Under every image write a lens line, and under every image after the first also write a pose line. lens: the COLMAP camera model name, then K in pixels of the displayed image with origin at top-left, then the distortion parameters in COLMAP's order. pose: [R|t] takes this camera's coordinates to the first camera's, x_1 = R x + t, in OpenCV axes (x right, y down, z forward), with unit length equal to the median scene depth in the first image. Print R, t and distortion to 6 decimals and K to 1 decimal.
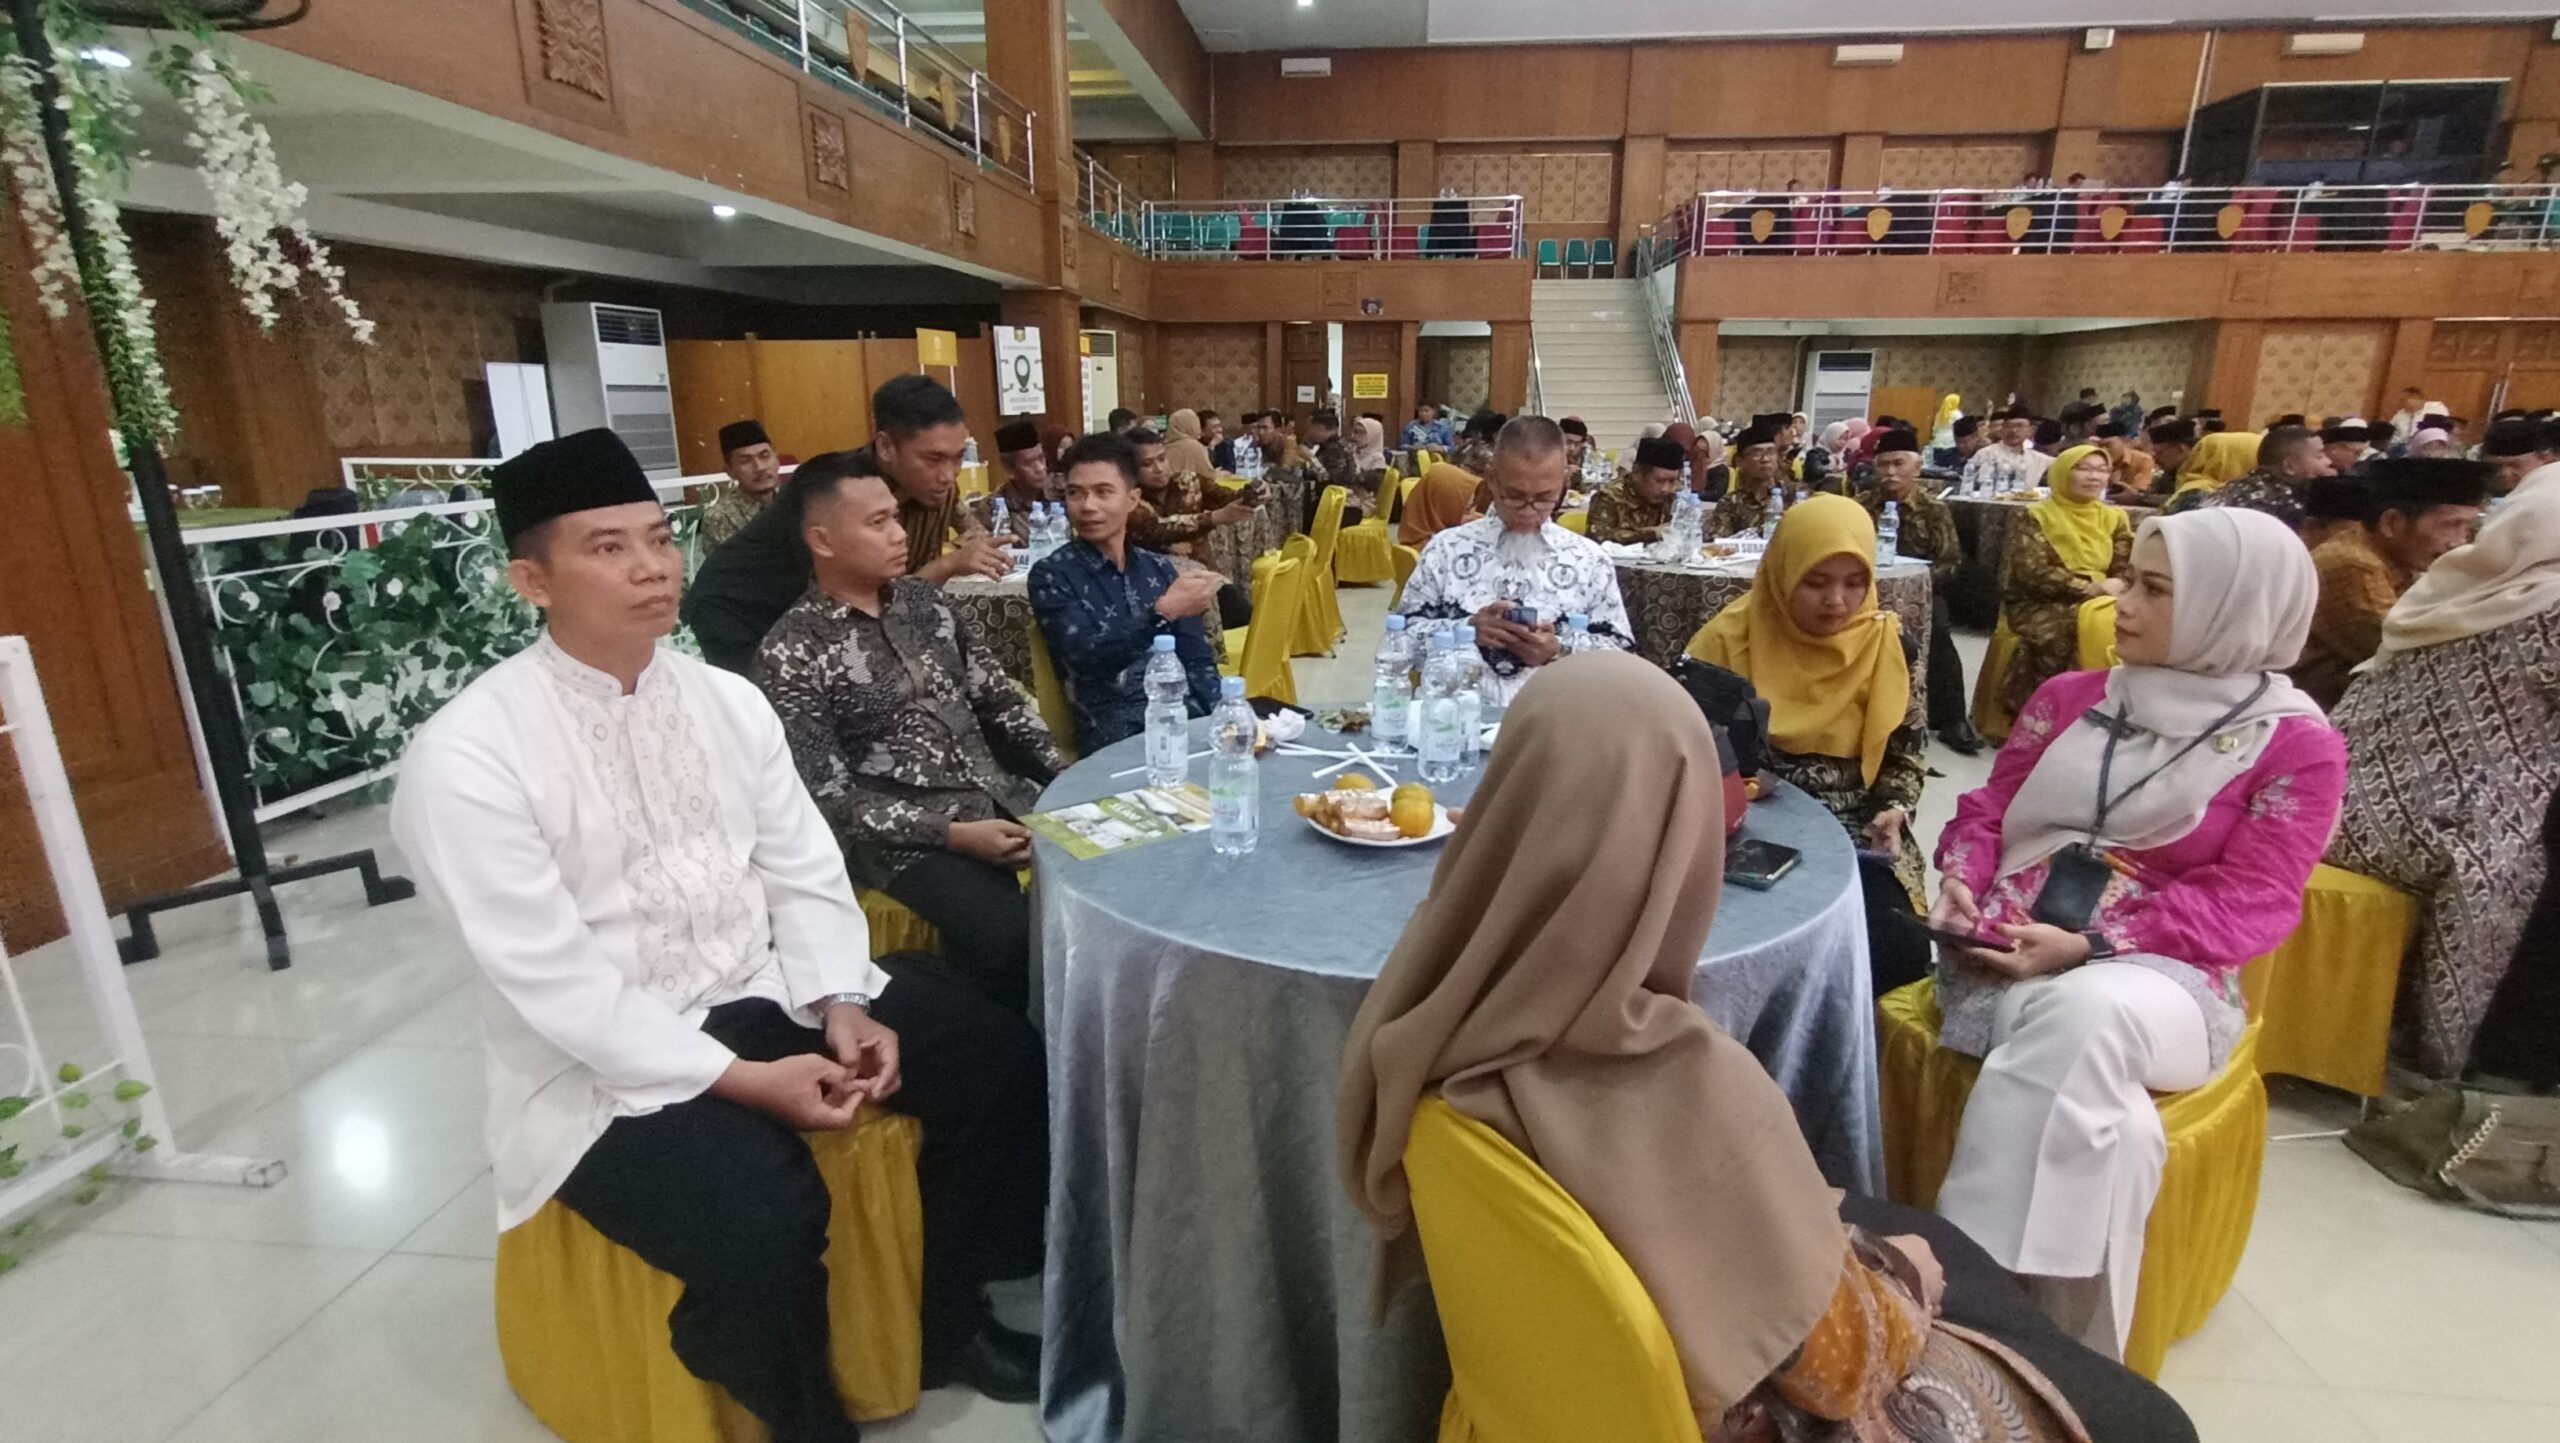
lens RADIAL K [[1165.1, 0, 1292.4], [0, 1165.1, 713.2], [0, 0, 1]] dist [-0.002690, 0.001238]
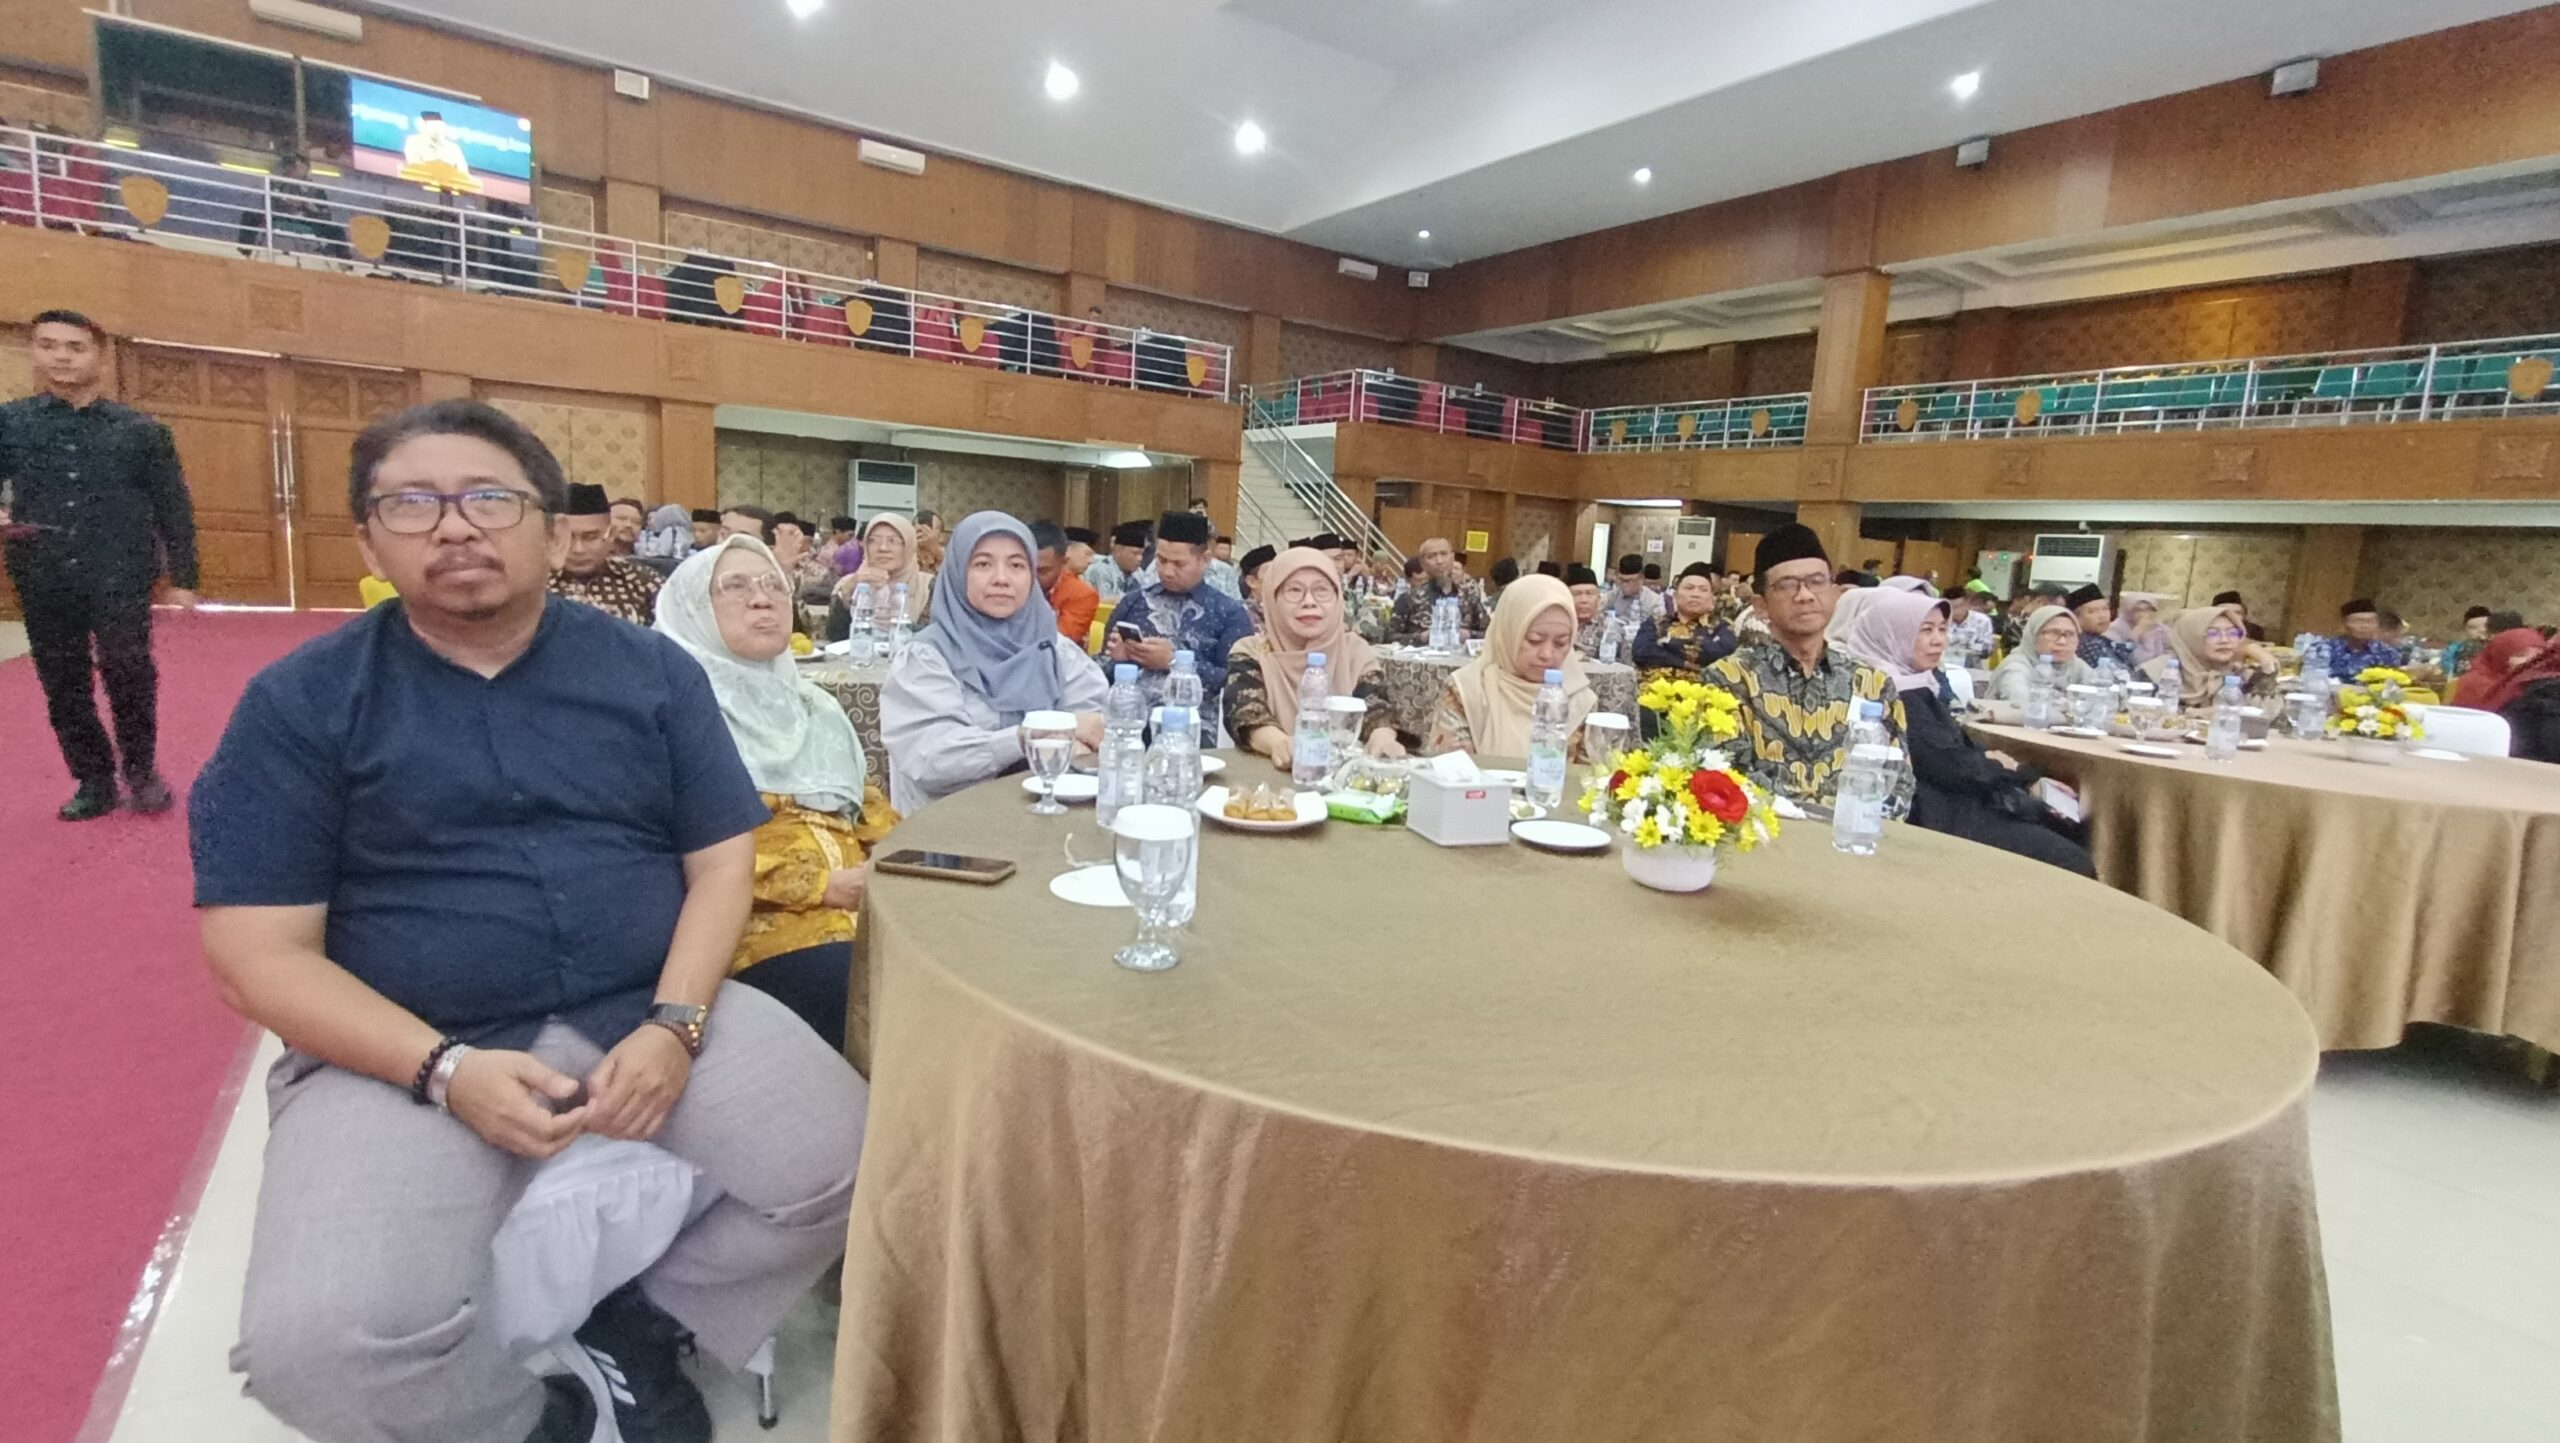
lens RADIAL K [[1165.1, 0, 1289.7], [0, 1165.1, 703.2], [0, 0, 1]] dist [-0.002690, 0.001238]
pose [[0.761030, -0.039688, 0.647502, 1.022154], [0.106816, 0.992170, -0.064730, -0.008249], [-0.639862, 0.118425, 0.759310, 0.066721]]
